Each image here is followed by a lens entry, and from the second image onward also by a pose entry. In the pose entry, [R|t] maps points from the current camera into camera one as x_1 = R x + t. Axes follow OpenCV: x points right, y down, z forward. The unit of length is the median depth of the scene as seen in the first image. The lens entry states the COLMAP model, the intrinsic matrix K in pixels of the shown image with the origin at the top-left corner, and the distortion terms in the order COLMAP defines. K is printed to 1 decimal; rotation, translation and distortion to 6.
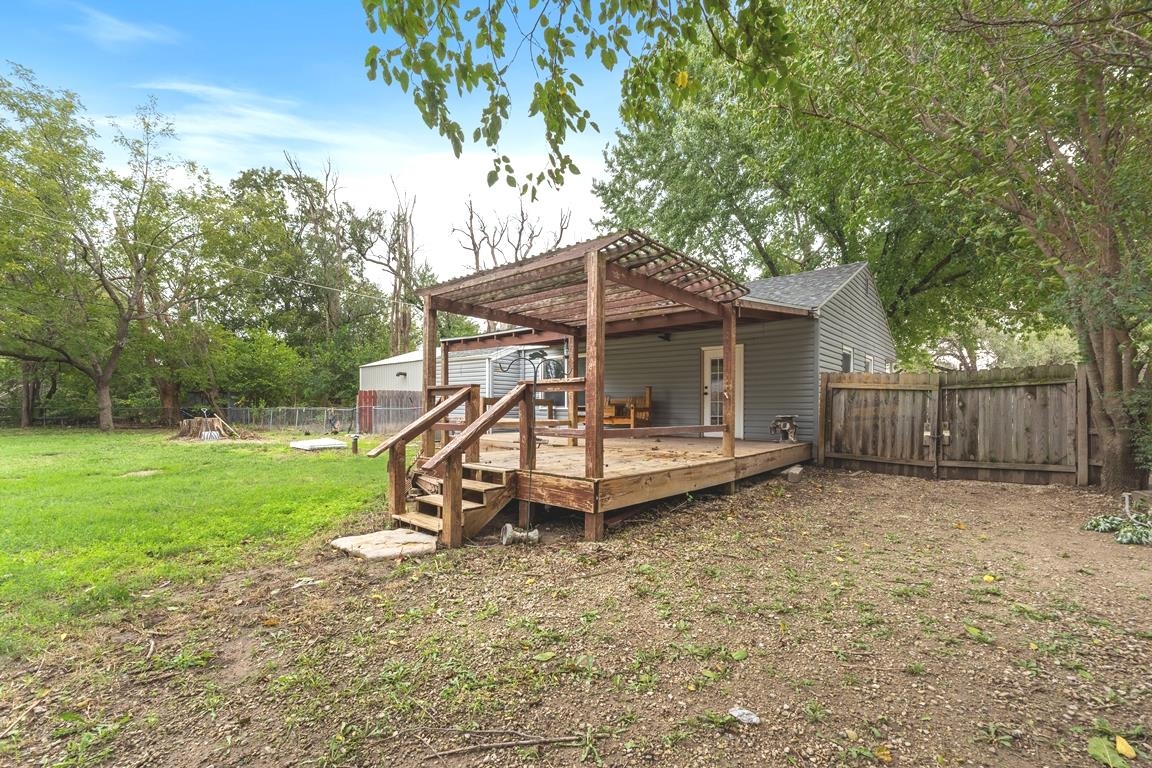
lens RADIAL K [[483.6, 0, 576.5], [0, 483.6, 393.6], [0, 0, 1]] dist [-0.000925, -0.000140]
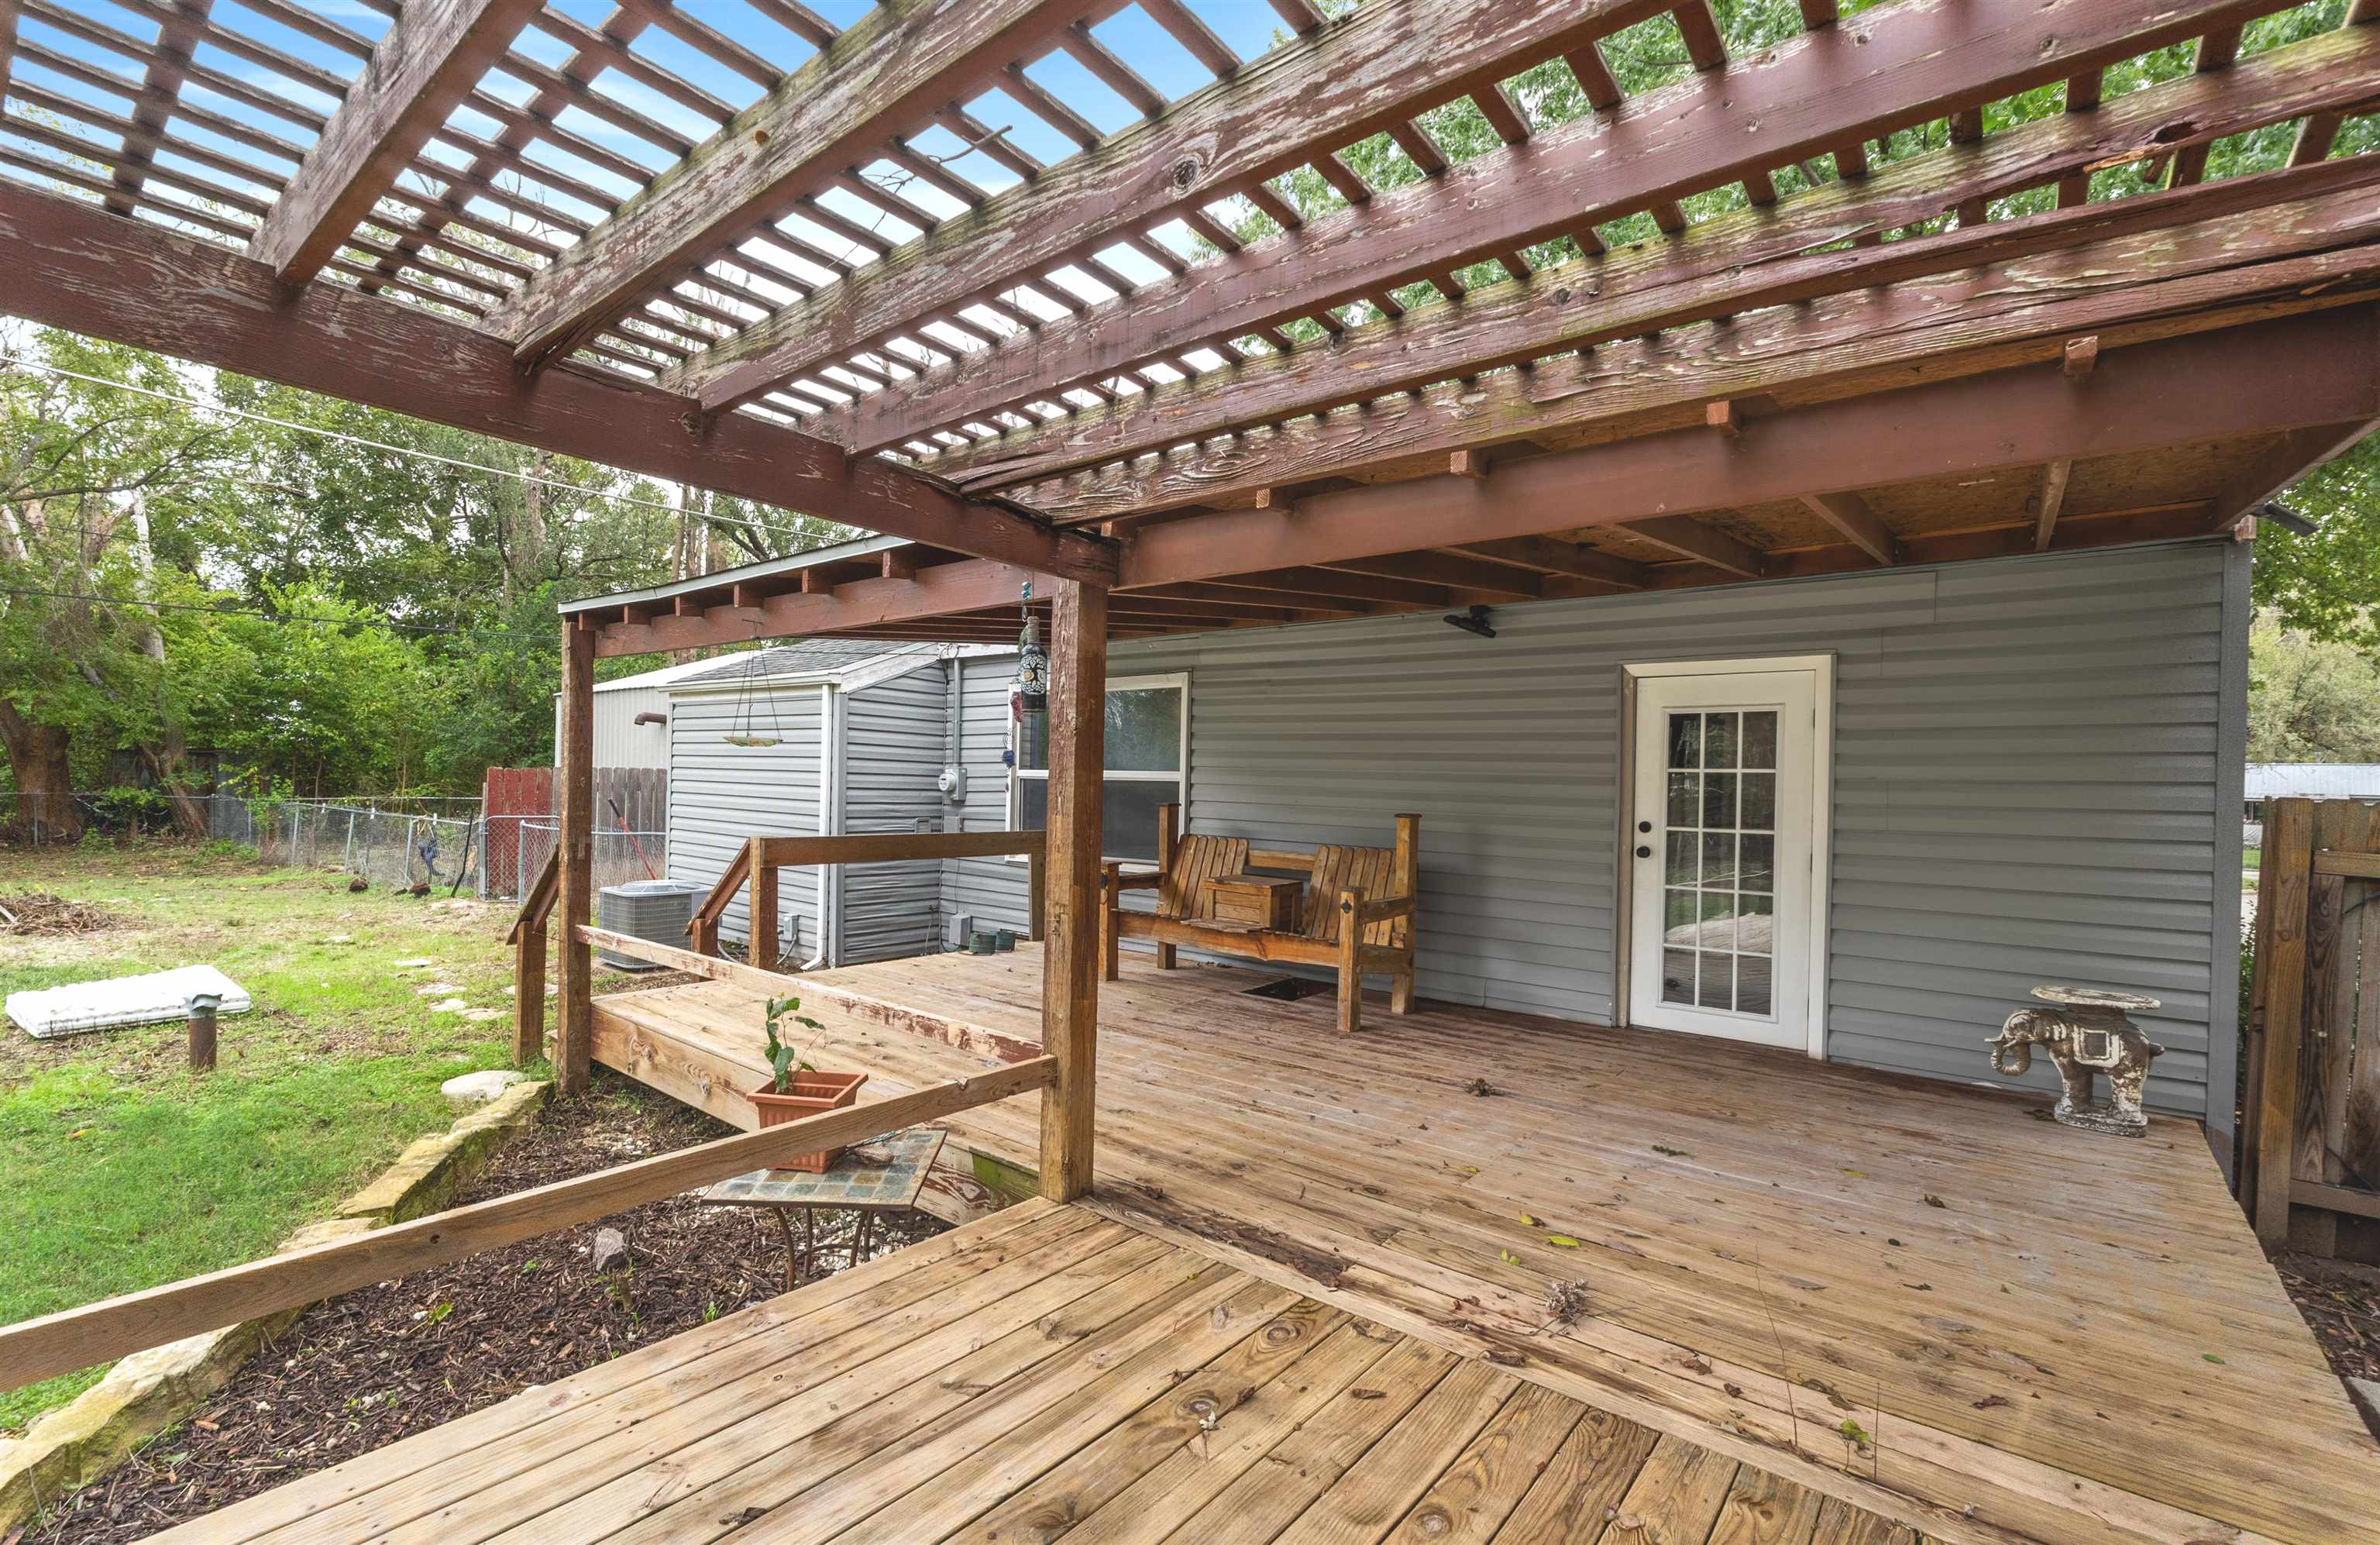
lens RADIAL K [[1037.2, 0, 1190.0], [0, 1037.2, 772.5], [0, 0, 1]] dist [-0.011206, -0.000070]
pose [[0.998829, 0.019642, 0.044214, 0.010848], [-0.020270, 0.999699, 0.013818, -0.041092], [-0.043929, -0.014698, 0.998927, 0.457355]]
